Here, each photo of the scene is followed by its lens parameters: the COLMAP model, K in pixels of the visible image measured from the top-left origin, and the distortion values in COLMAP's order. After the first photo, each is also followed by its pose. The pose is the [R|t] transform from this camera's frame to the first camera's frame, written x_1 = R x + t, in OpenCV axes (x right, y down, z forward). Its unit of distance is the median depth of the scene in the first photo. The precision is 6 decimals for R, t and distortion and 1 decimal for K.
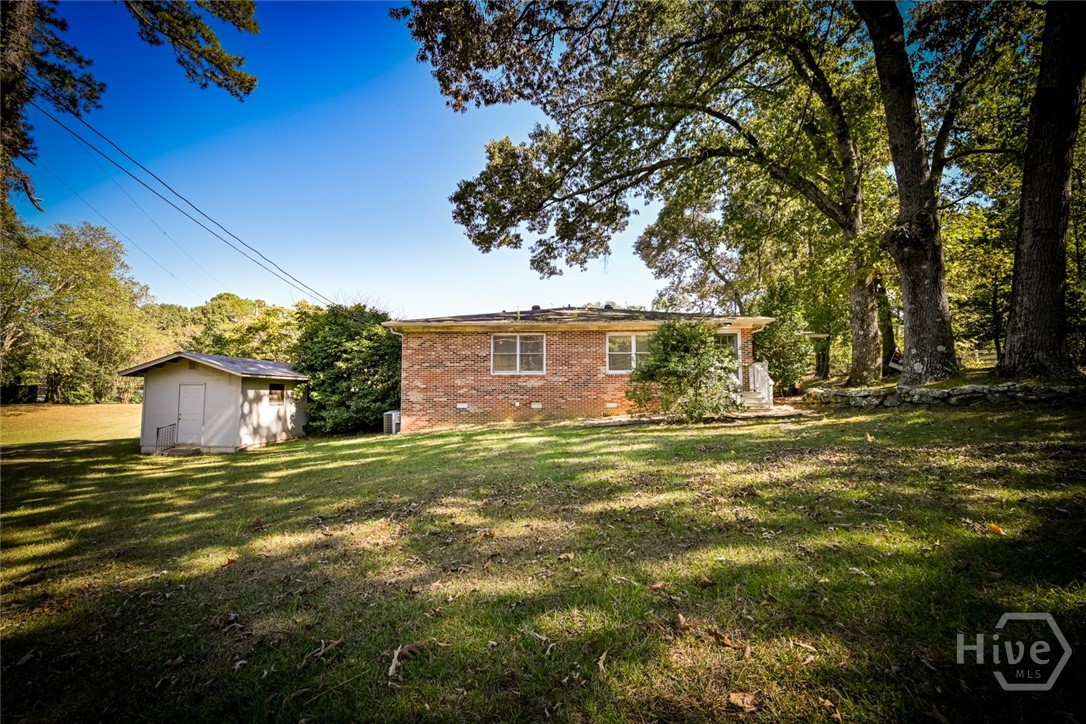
lens RADIAL K [[445.8, 0, 543.9], [0, 445.8, 360.0], [0, 0, 1]] dist [-0.000279, -0.006179]
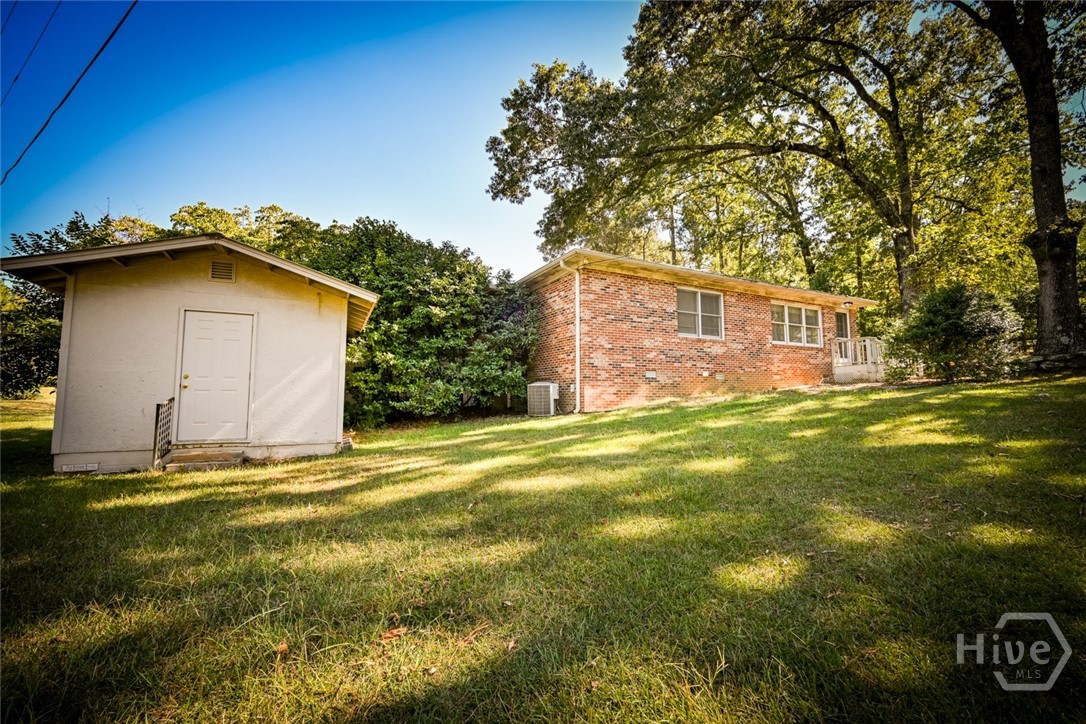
lens RADIAL K [[445.8, 0, 543.3], [0, 445.8, 366.3], [0, 0, 1]] dist [-0.000279, -0.006179]
pose [[0.862582, 0.036325, 0.504611, -0.727201], [-0.032682, 0.999337, -0.016071, 0.106662], [-0.504860, -0.002629, 0.863197, 0.431999]]
